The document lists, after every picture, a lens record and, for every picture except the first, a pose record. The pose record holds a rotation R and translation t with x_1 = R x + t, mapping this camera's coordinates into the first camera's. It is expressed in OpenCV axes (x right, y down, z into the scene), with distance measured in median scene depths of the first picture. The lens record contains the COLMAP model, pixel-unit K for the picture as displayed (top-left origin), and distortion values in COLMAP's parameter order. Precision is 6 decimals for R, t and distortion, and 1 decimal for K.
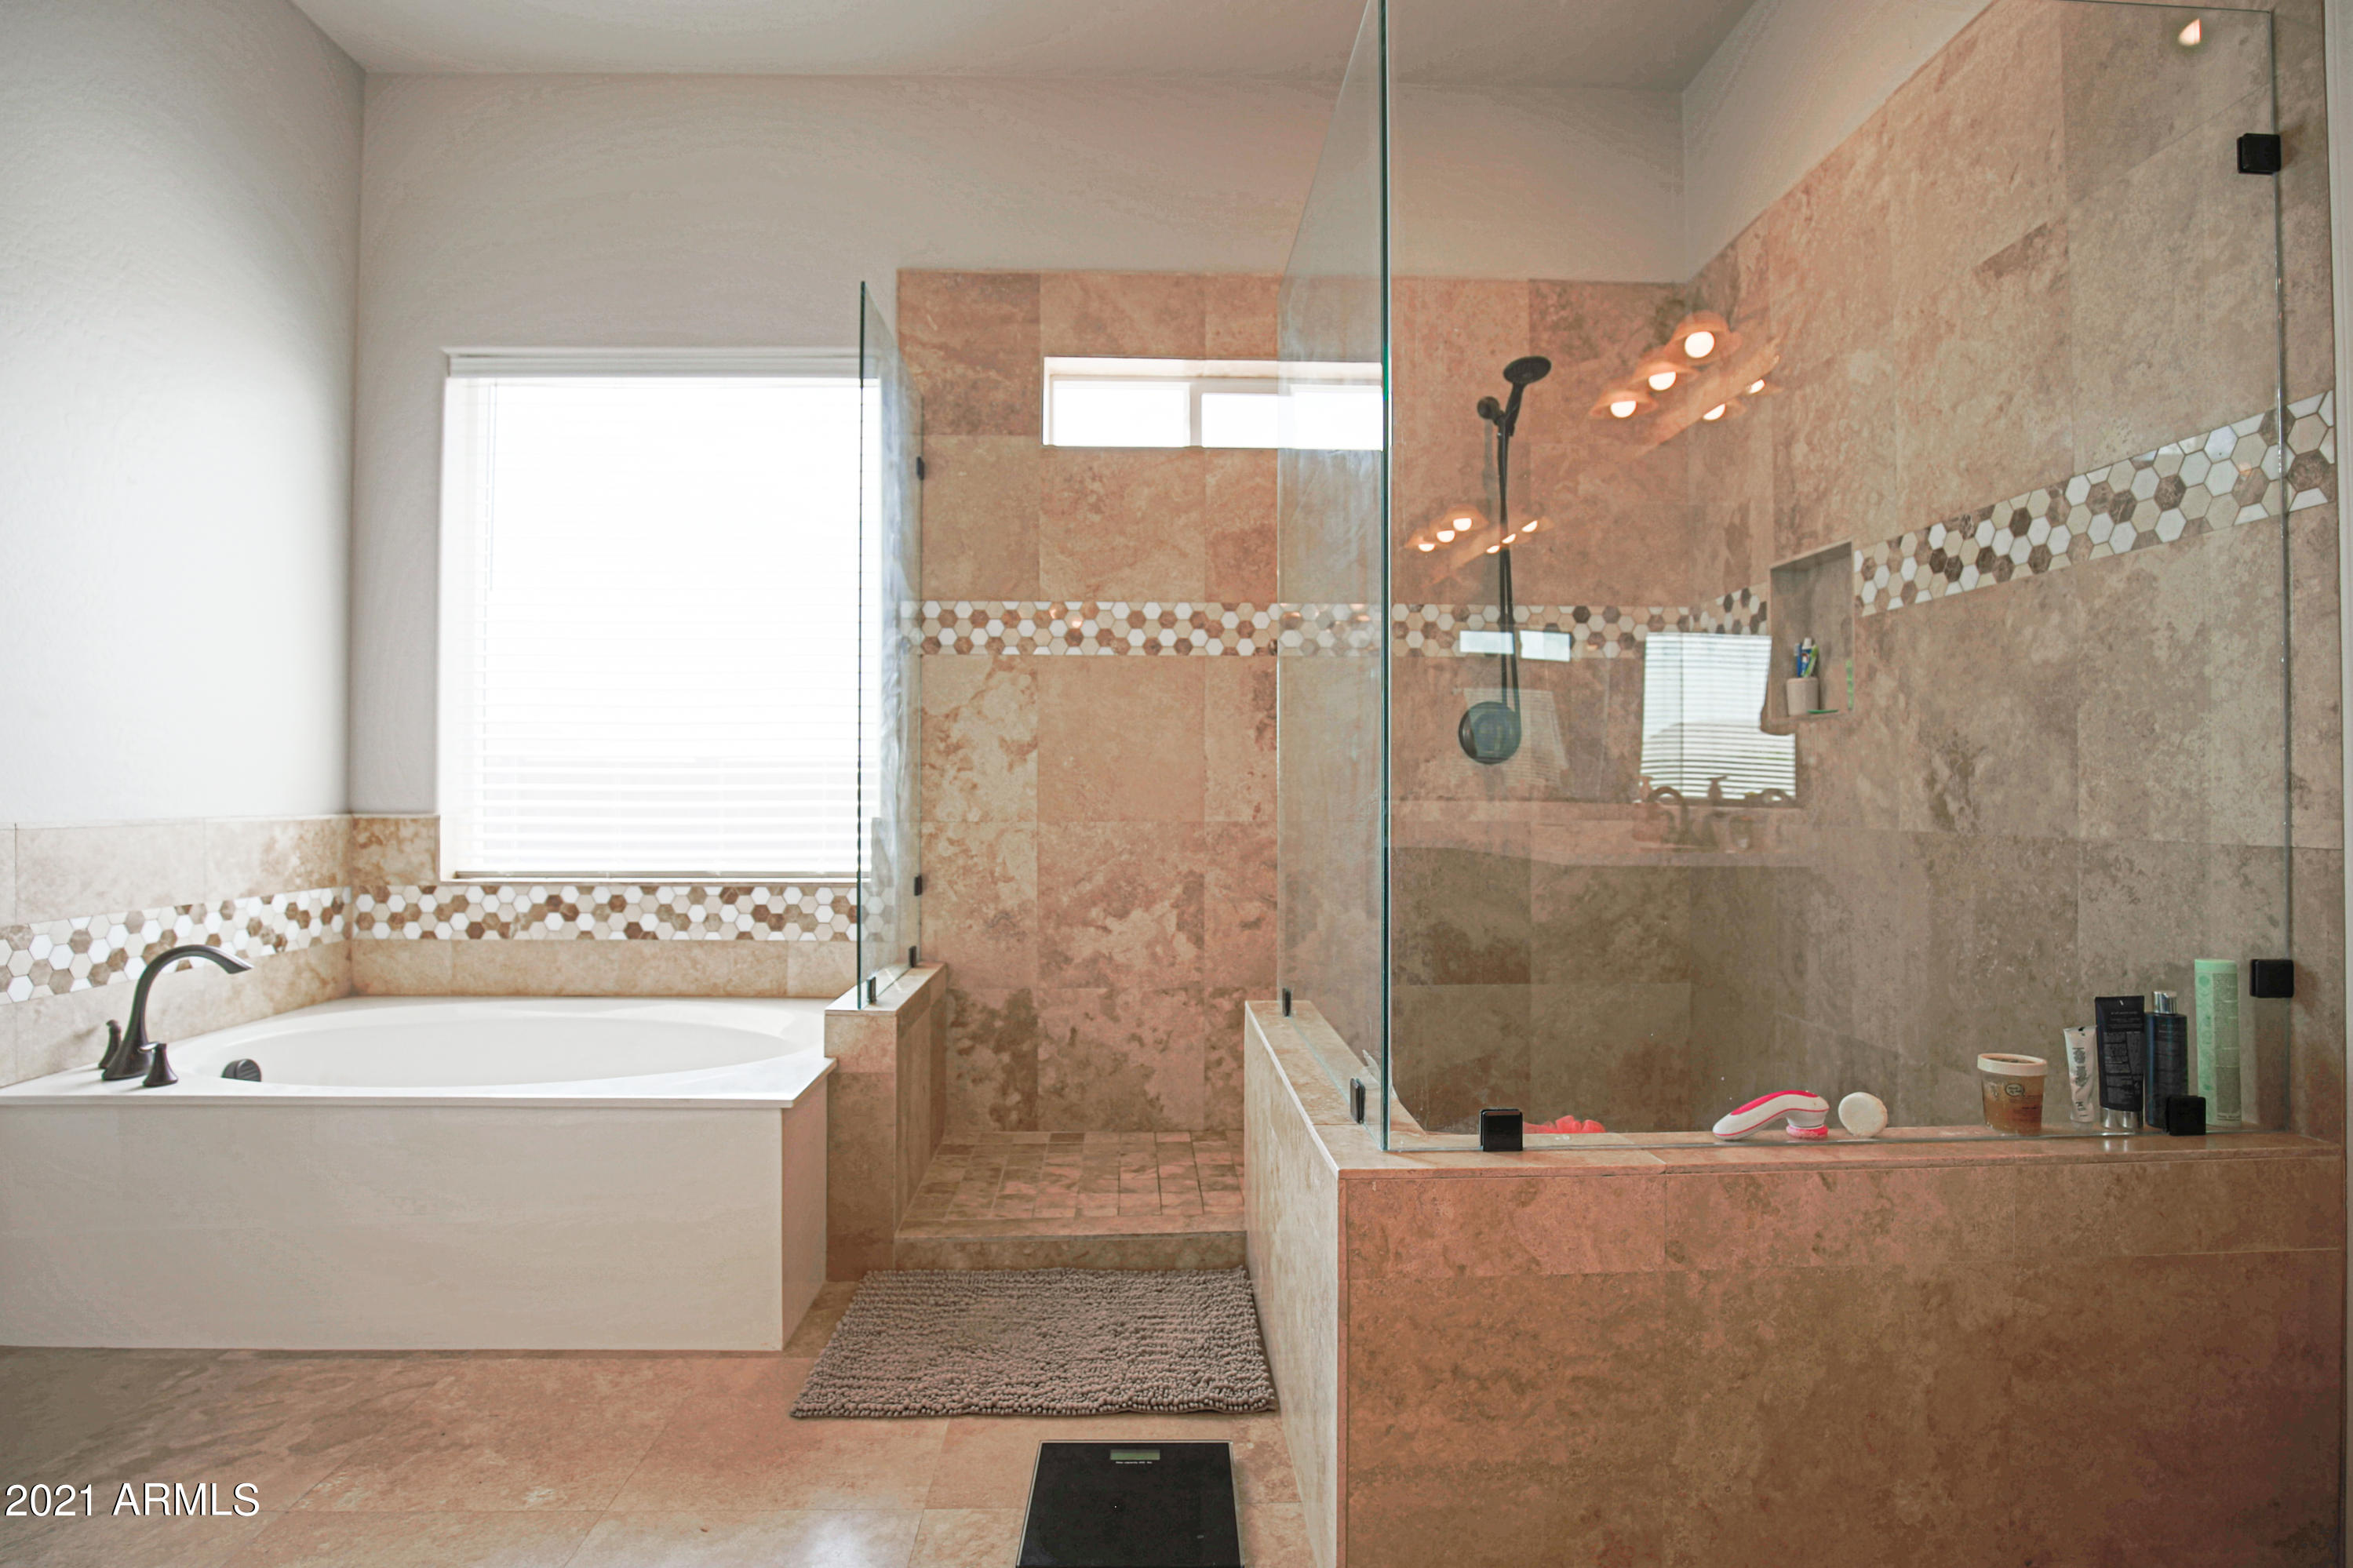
lens RADIAL K [[1154.4, 0, 1173.1], [0, 1154.4, 791.7], [0, 0, 1]] dist [-0.038284, 0.003803]
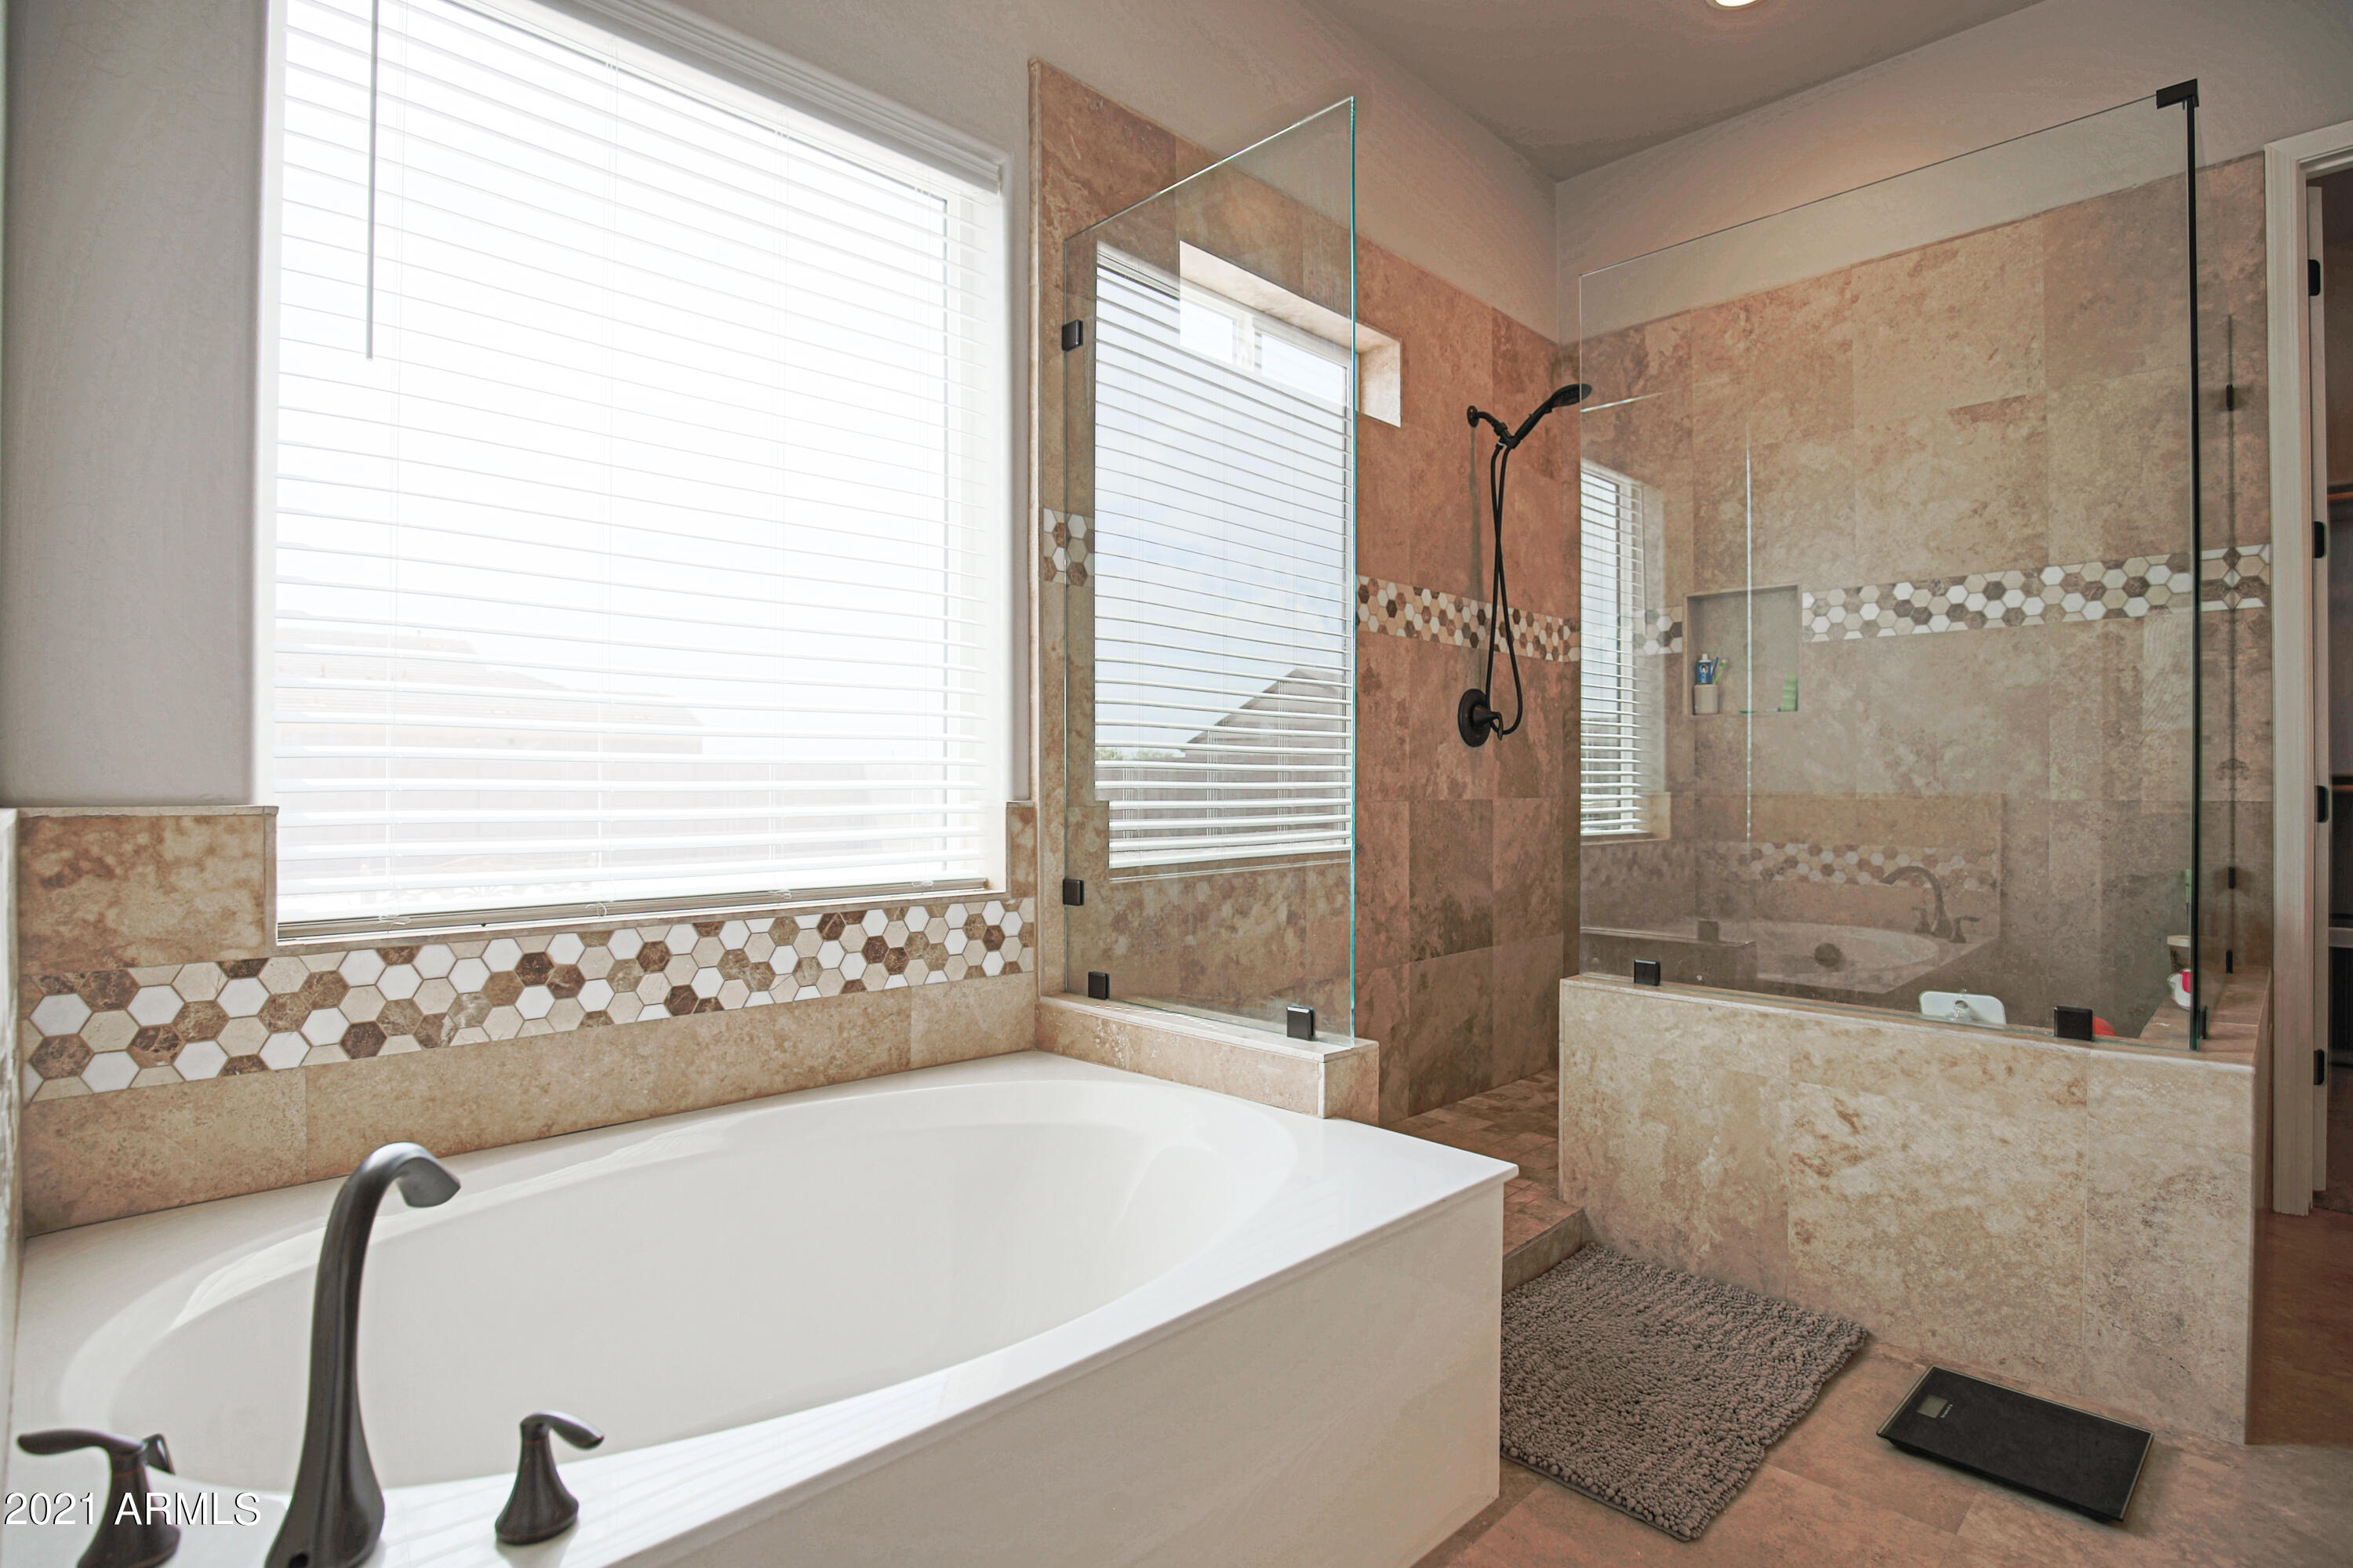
lens RADIAL K [[1154.6, 0, 1173.1], [0, 1154.6, 791.7], [0, 0, 1]] dist [-0.038284, 0.003803]
pose [[0.739217, -0.004930, 0.673450, -0.685158], [-0.000295, 0.999971, 0.007644, 0.010498], [-0.673468, -0.005849, 0.739194, 0.402935]]
